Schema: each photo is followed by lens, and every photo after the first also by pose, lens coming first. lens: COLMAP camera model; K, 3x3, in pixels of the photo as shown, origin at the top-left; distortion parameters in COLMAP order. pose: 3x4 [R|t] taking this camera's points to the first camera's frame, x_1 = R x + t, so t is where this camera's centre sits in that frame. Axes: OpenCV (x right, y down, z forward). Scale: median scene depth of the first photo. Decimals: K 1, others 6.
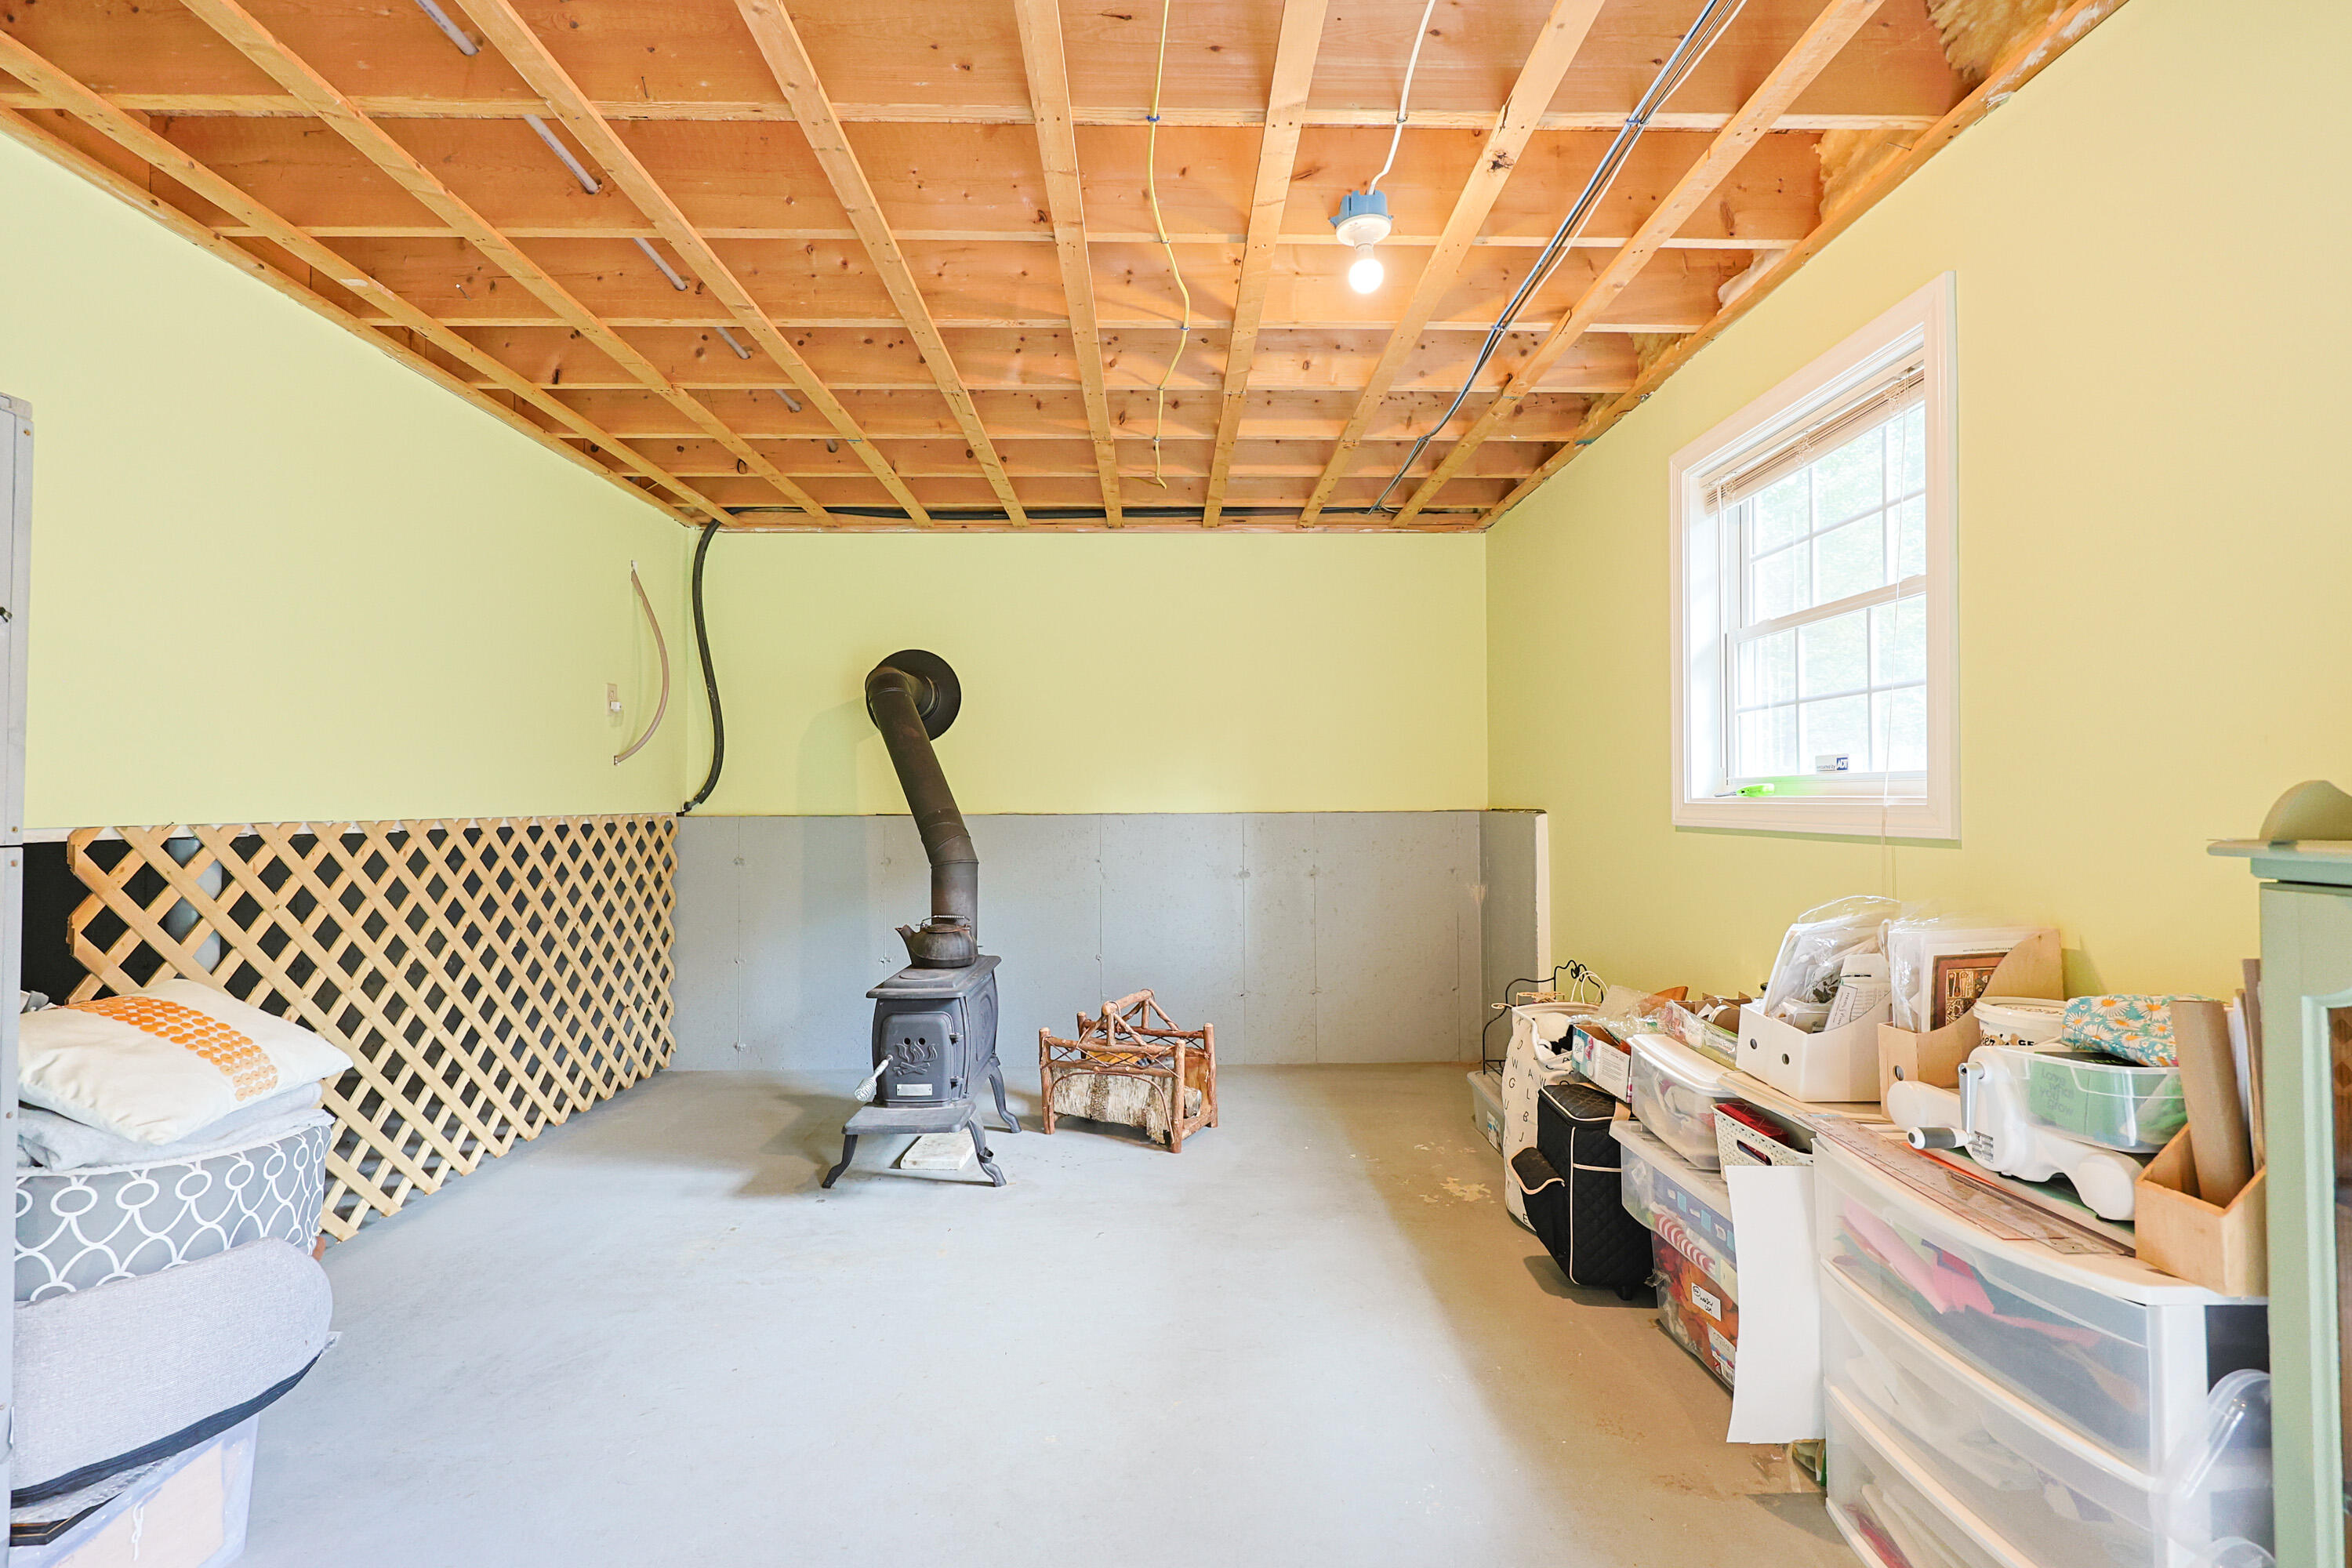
lens RADIAL K [[1000.0, 0, 1182.5], [0, 1000.0, 789.3], [0, 0, 1]] dist [0.002100, 0.000011]
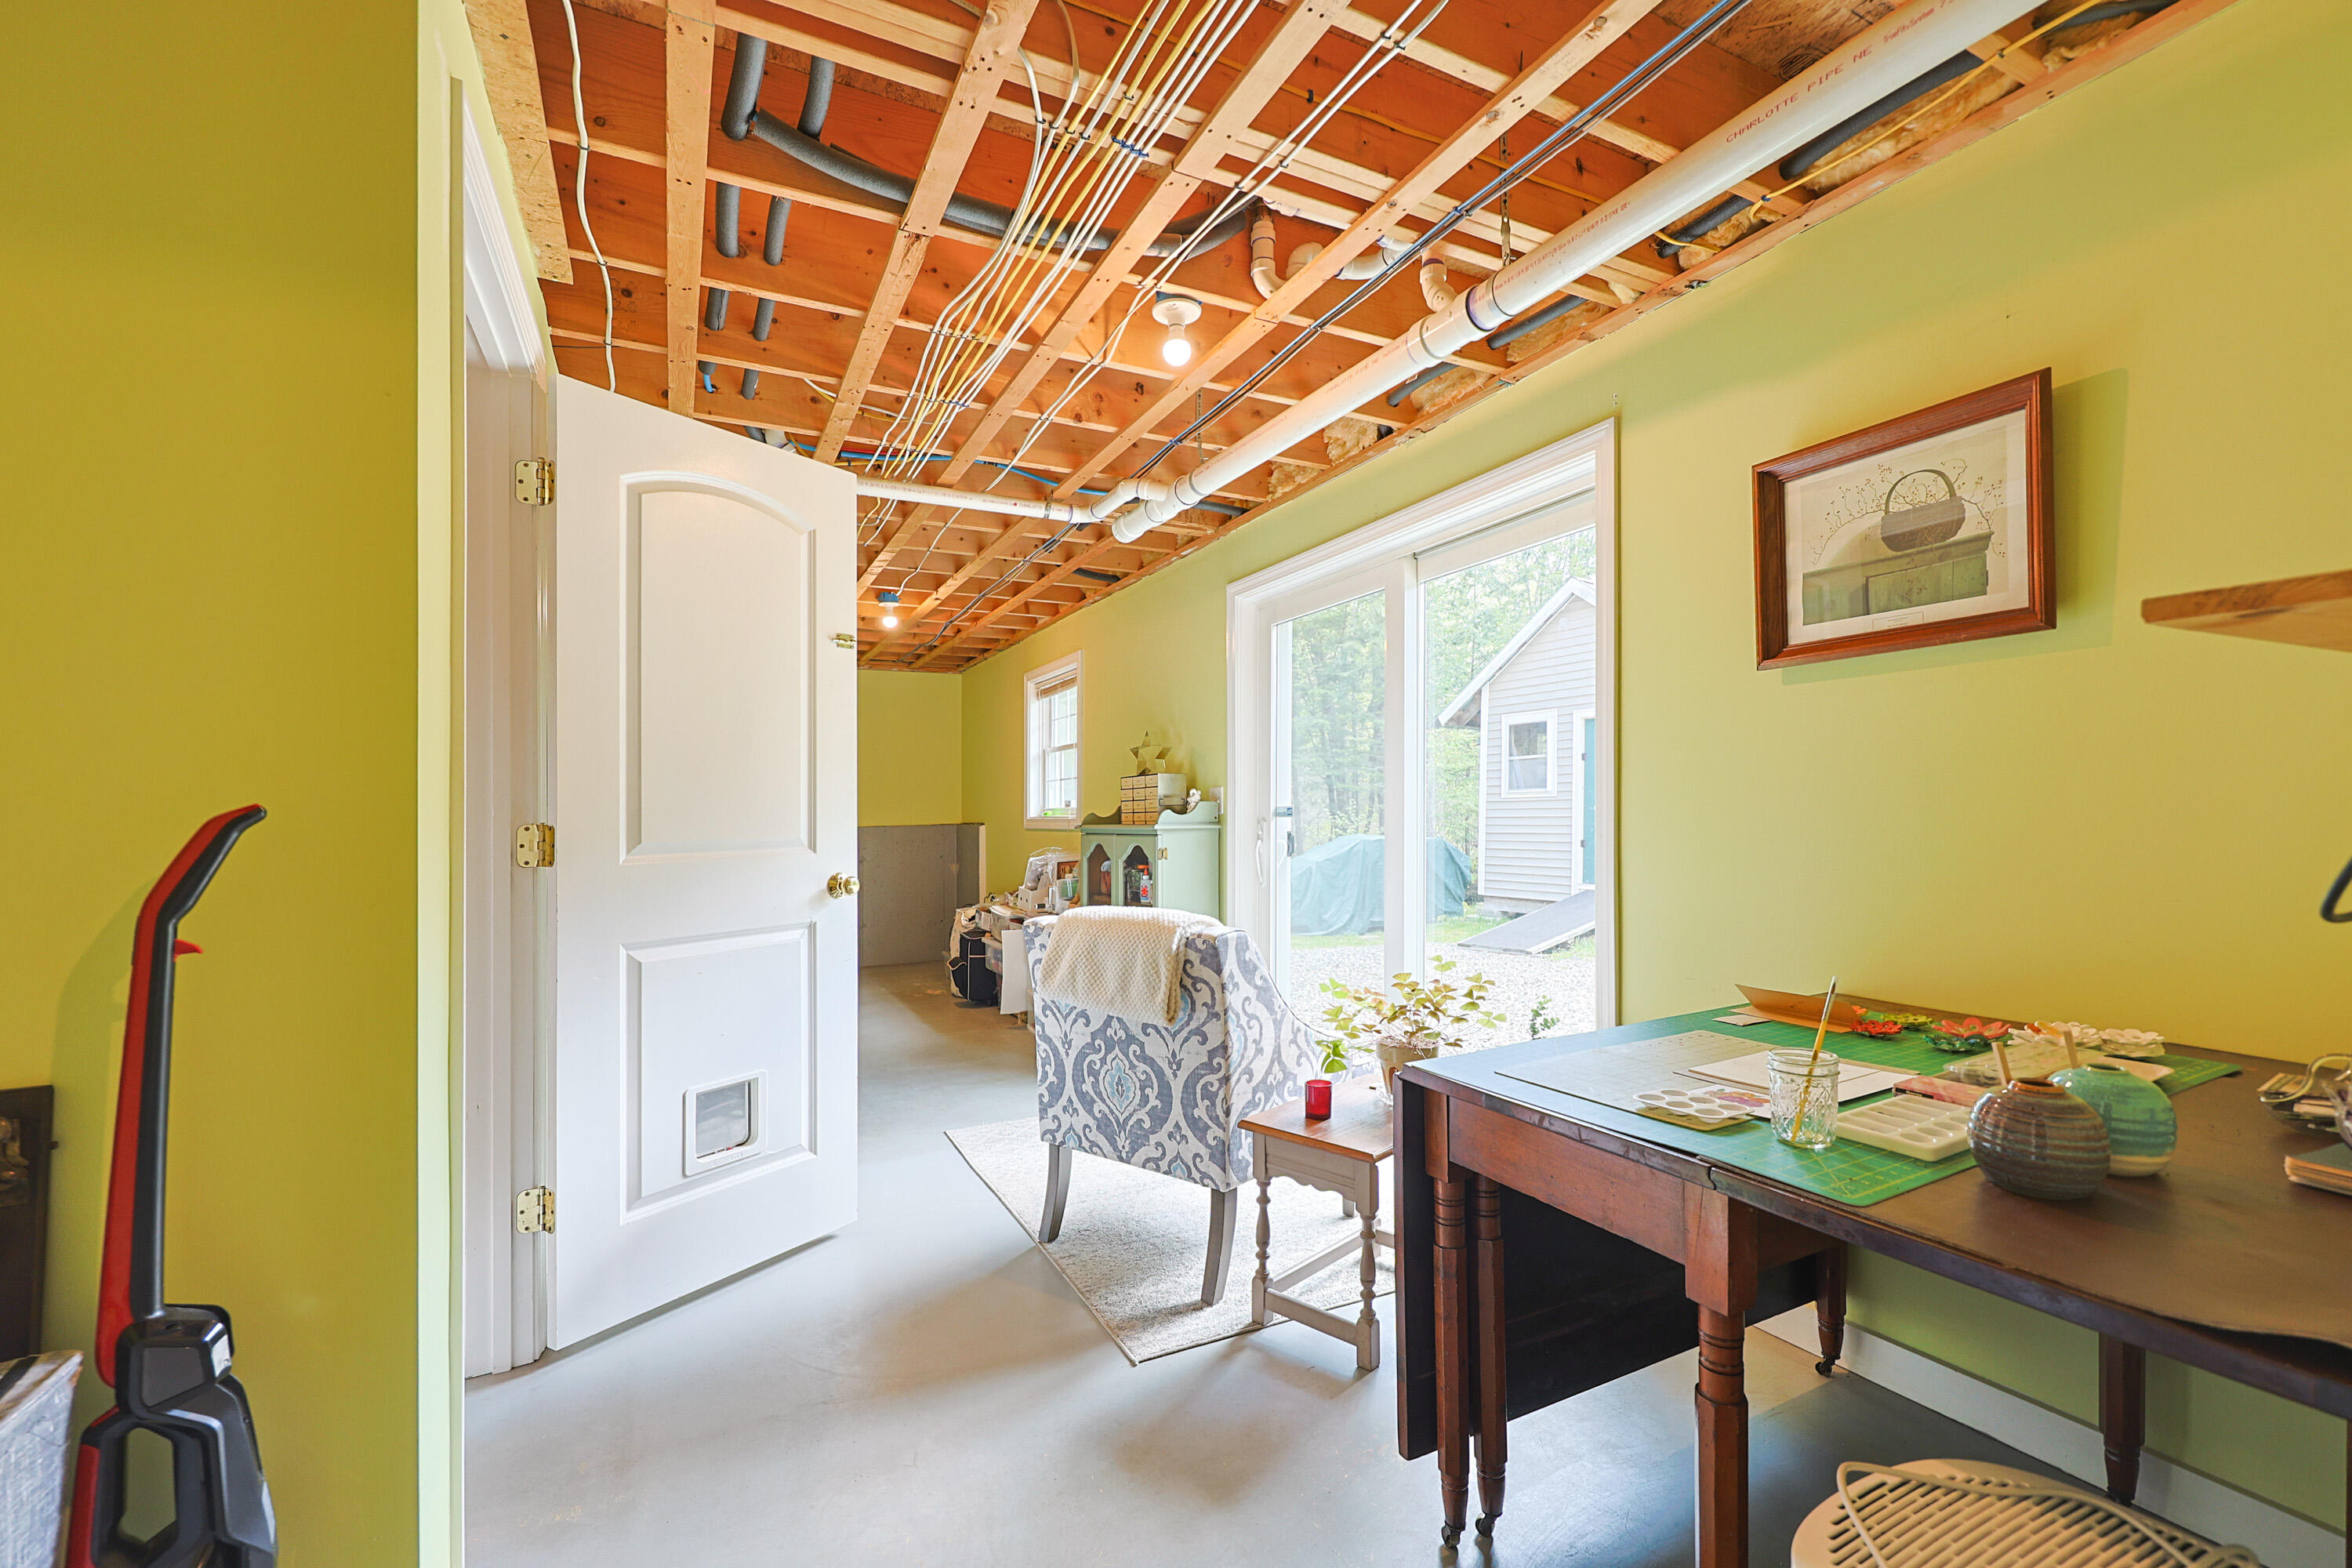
lens RADIAL K [[1000.0, 0, 1192.4], [0, 1000.0, 801.7], [0, 0, 1]] dist [0.002100, 0.000011]
pose [[0.897630, 0.005068, 0.440721, -0.223437], [-0.002827, 0.999980, -0.005741, -0.018545], [-0.440741, 0.003908, 0.897626, -1.462898]]
